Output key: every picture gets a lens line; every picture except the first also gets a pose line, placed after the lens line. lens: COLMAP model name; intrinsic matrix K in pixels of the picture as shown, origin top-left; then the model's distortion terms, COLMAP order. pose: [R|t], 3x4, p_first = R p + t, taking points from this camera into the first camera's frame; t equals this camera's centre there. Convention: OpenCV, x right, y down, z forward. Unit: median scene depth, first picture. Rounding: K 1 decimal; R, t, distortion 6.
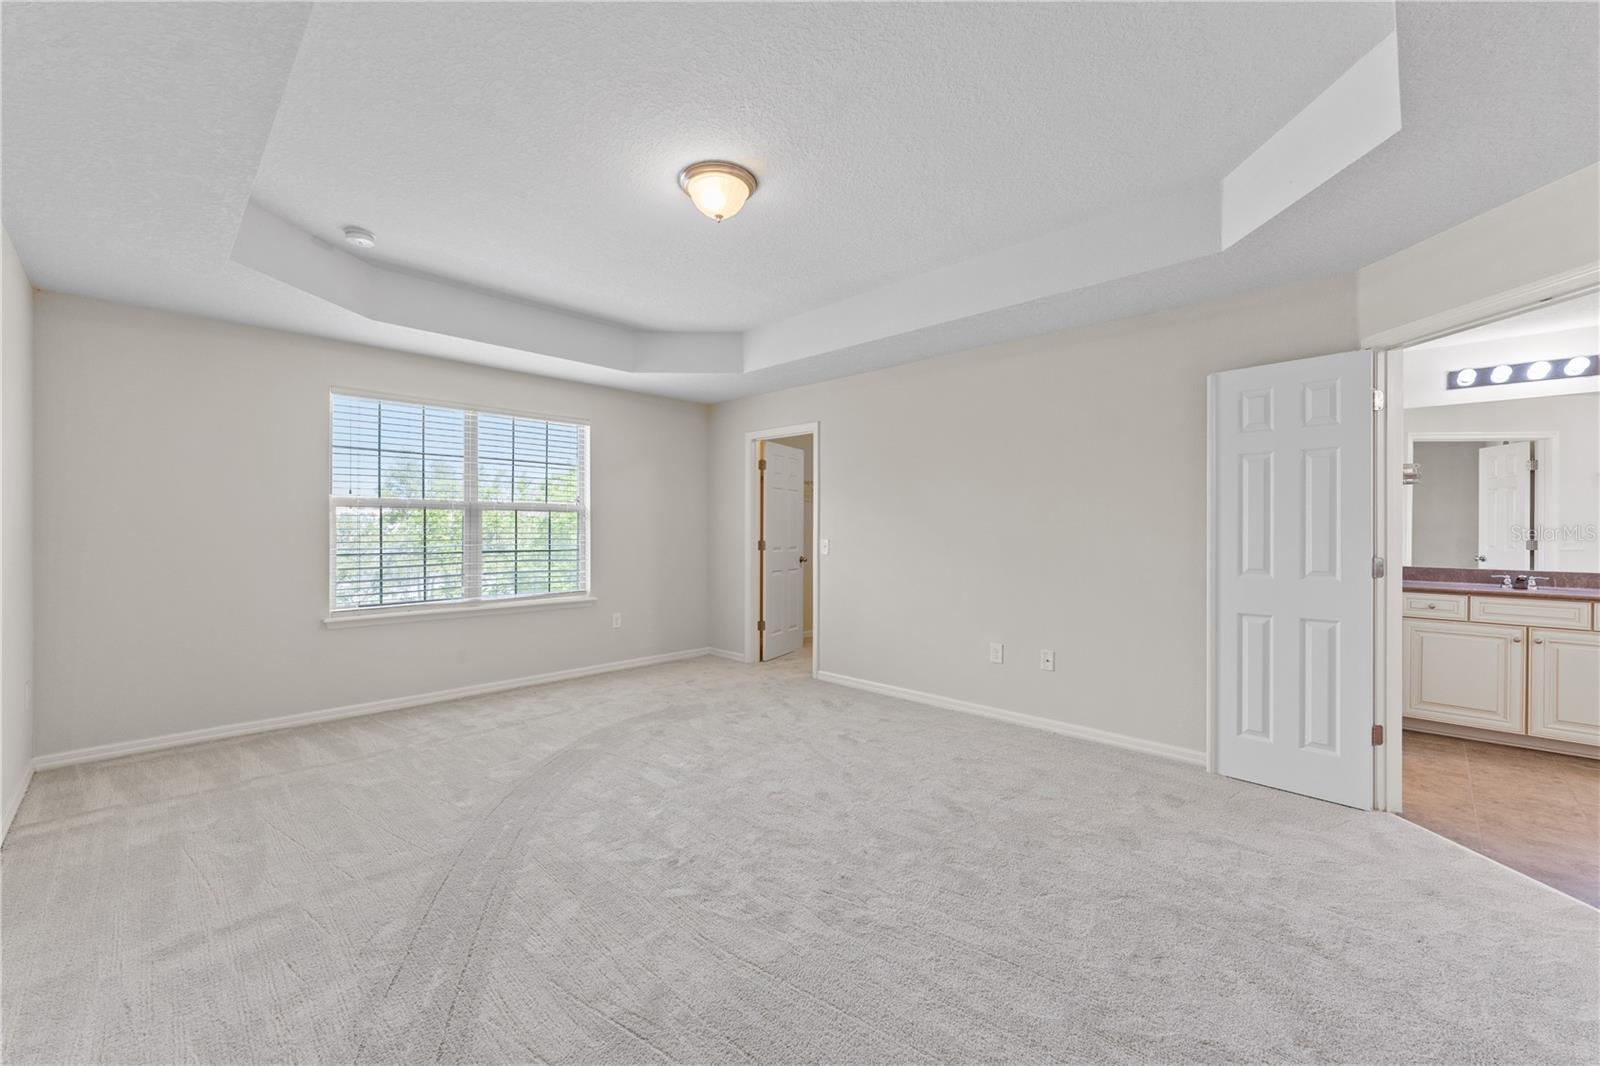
lens RADIAL K [[646.7, 0, 800.9], [0, 646.7, 528.6], [0, 0, 1]] dist [-0.000118, 0.000001]
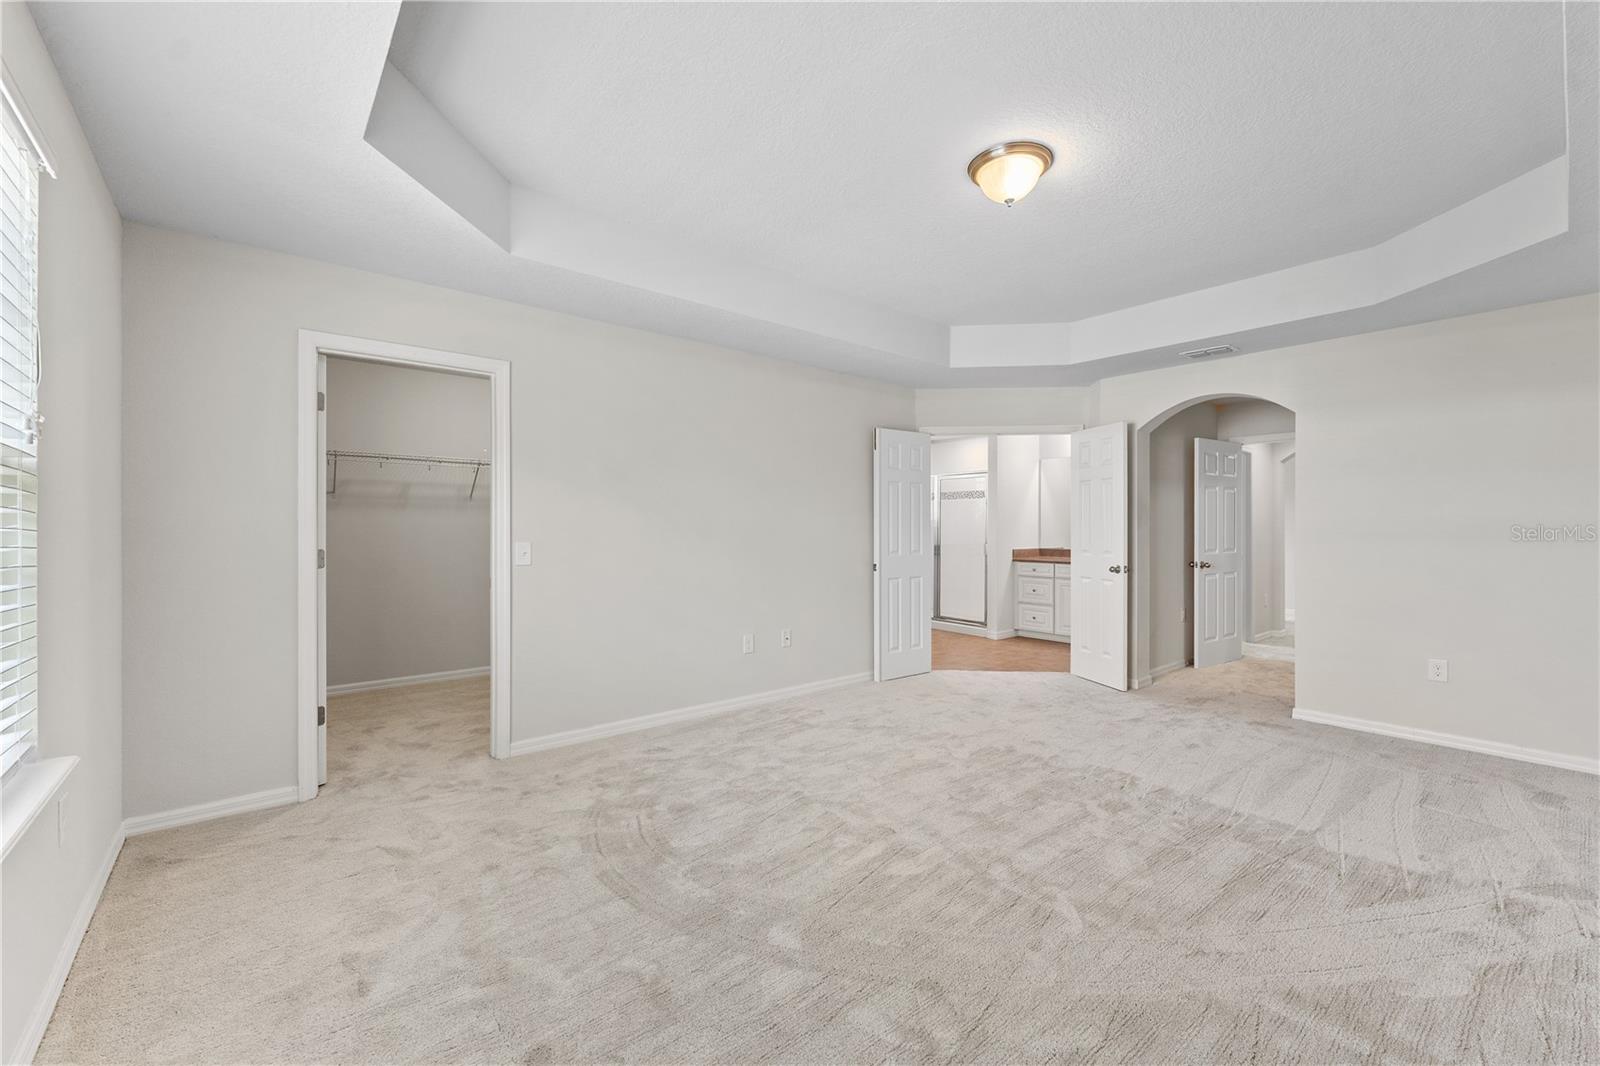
lens RADIAL K [[646.7, 0, 800.9], [0, 646.7, 528.6], [0, 0, 1]] dist [-0.000118, 0.000001]
pose [[0.094861, -0.004299, 0.995481, -0.780607], [-0.000981, 0.999990, 0.004412, -0.000456], [-0.995490, -0.001395, 0.094855, 0.858200]]
